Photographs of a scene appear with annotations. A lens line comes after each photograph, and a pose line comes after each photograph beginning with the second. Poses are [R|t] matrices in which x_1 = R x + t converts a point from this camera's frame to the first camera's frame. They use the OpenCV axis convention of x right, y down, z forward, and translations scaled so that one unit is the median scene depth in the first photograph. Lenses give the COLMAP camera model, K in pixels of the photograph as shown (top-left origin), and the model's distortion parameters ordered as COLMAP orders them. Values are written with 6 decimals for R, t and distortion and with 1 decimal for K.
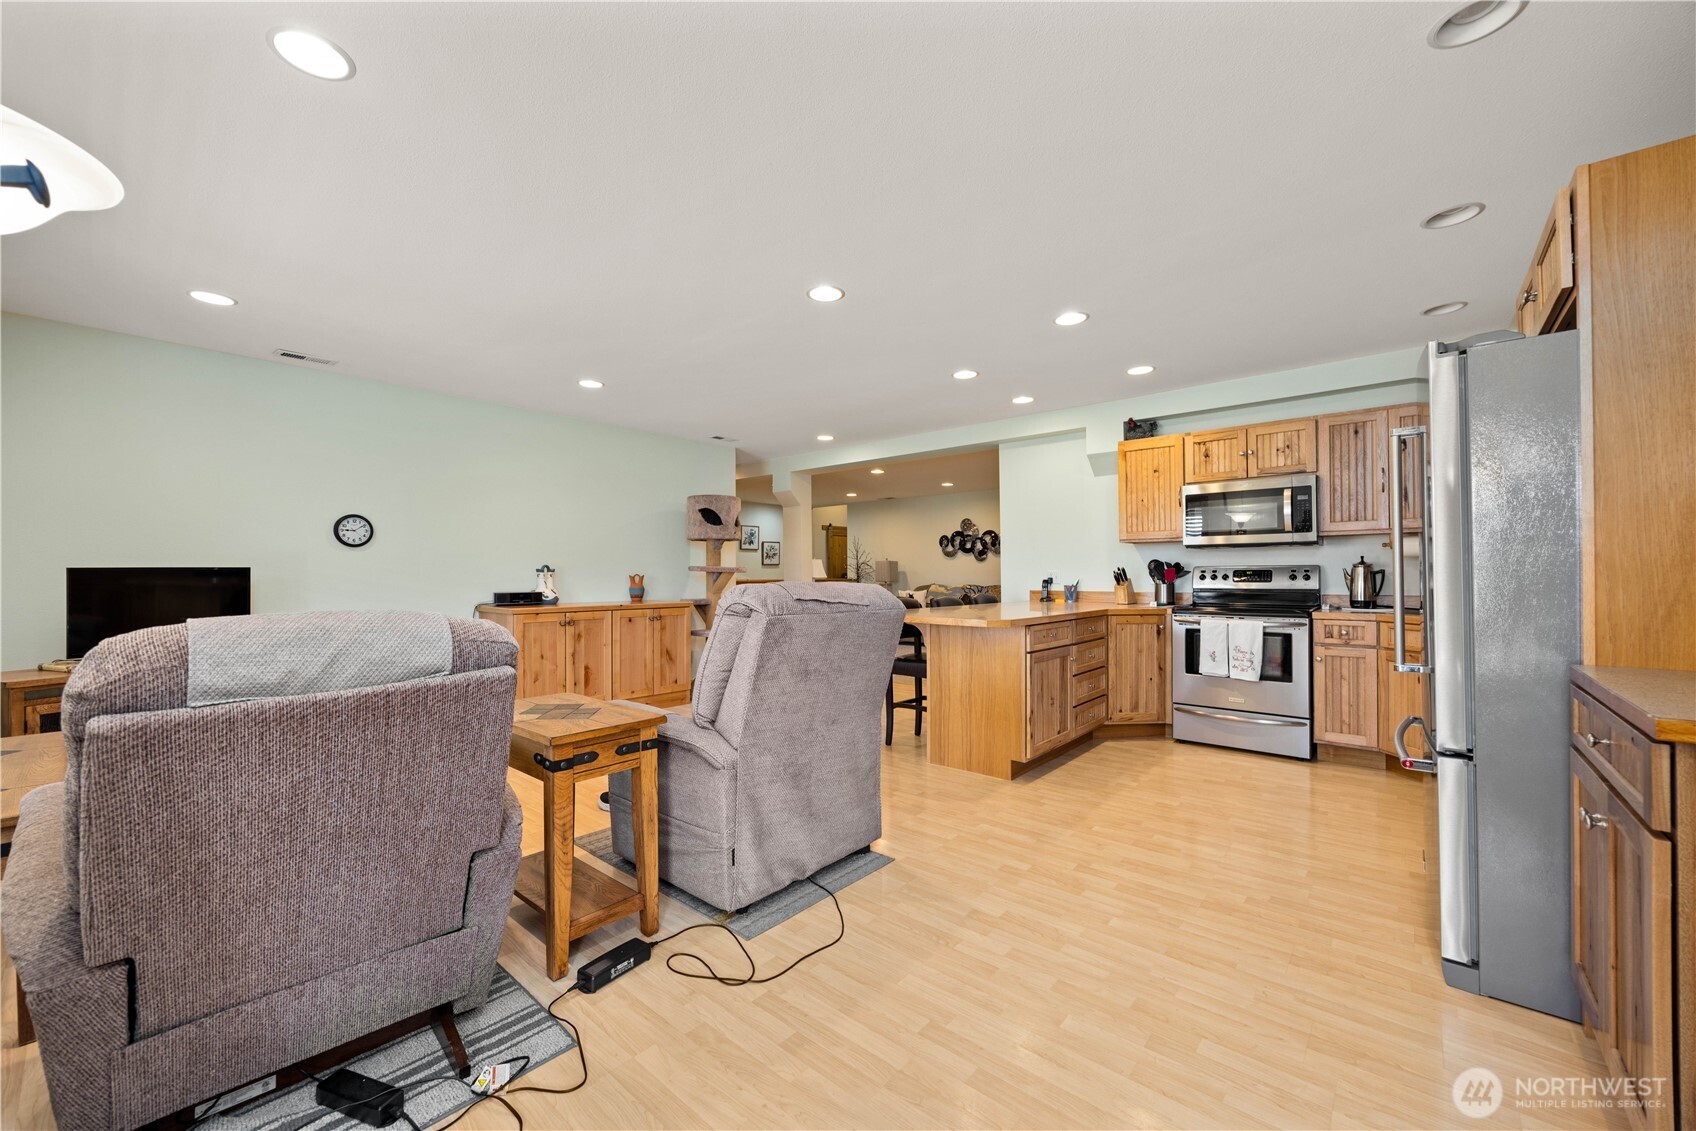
lens RADIAL K [[670.1, 0, 816.7], [0, 670.1, 579.5], [0, 0, 1]] dist [-0.006960, 0.000720]
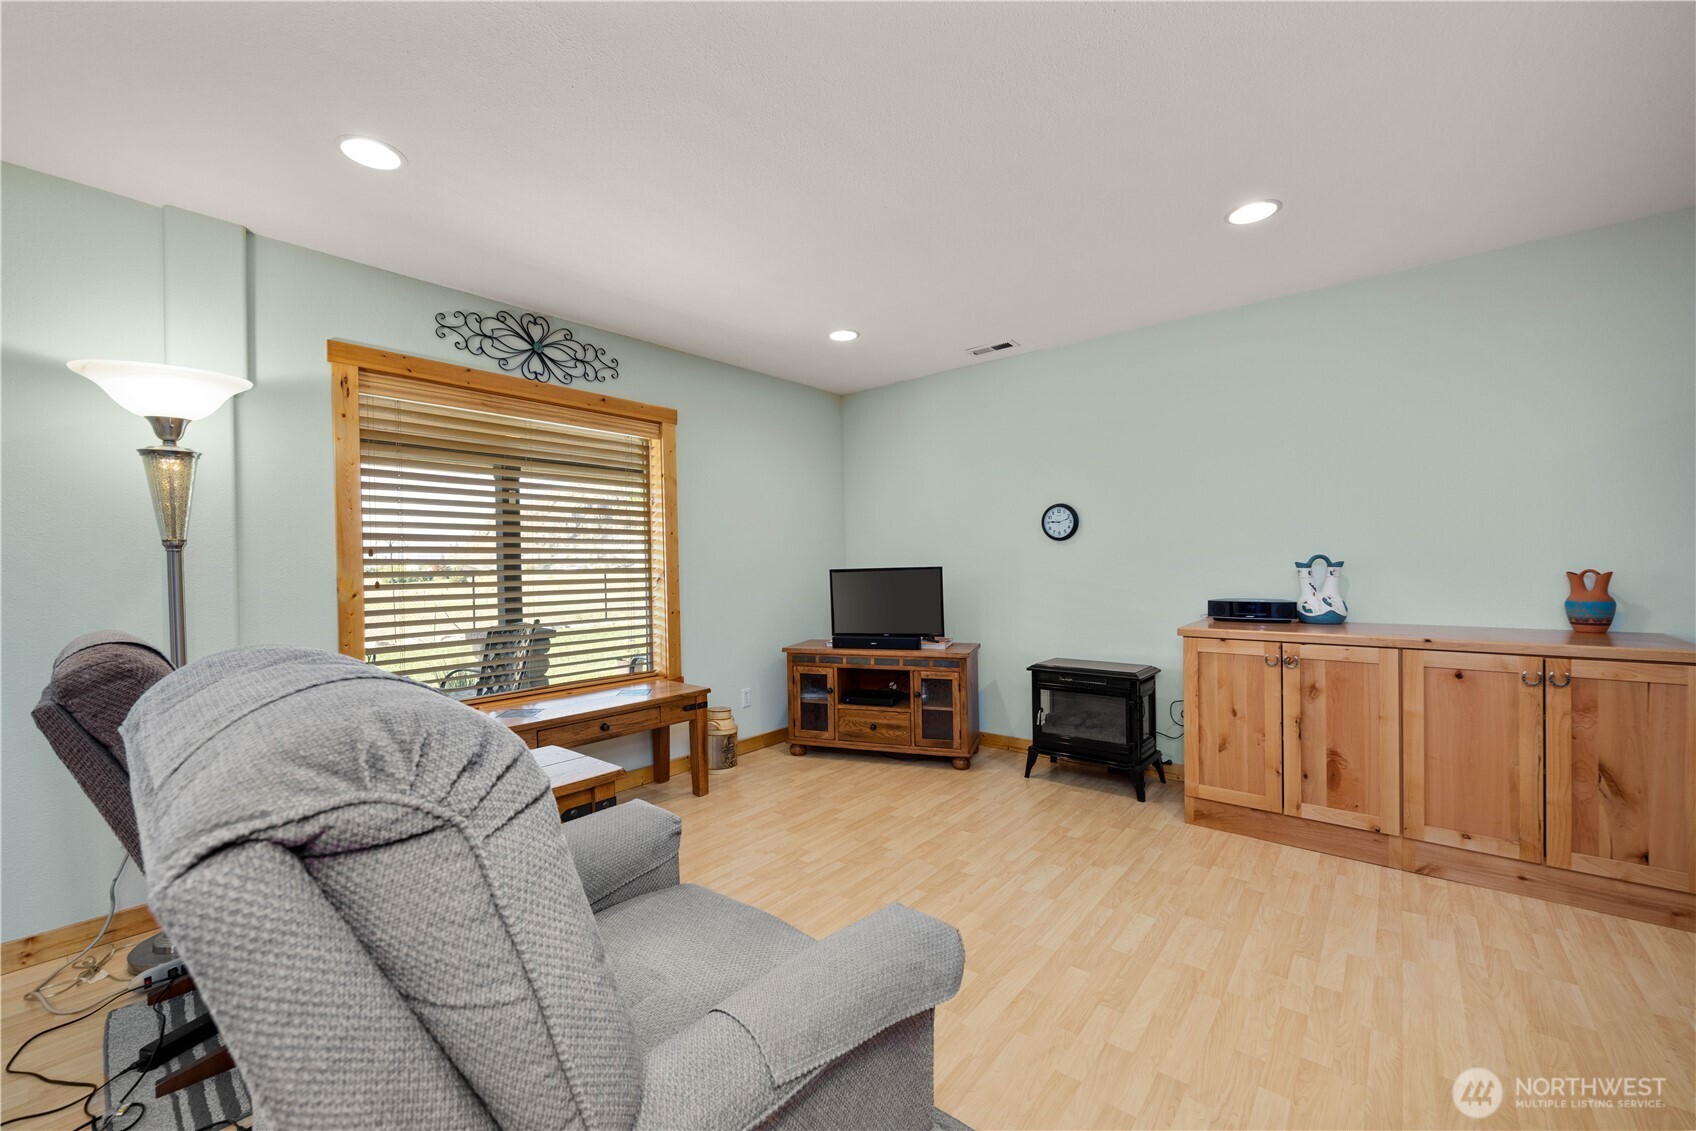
lens RADIAL K [[670.1, 0, 861.6], [0, 670.1, 564.3], [0, 0, 1]] dist [-0.006960, 0.000720]
pose [[0.058698, -0.001238, -0.998275, 0.151378], [0.007852, 0.999969, -0.000778, -0.016865], [0.998245, -0.007792, 0.058706, 0.605411]]
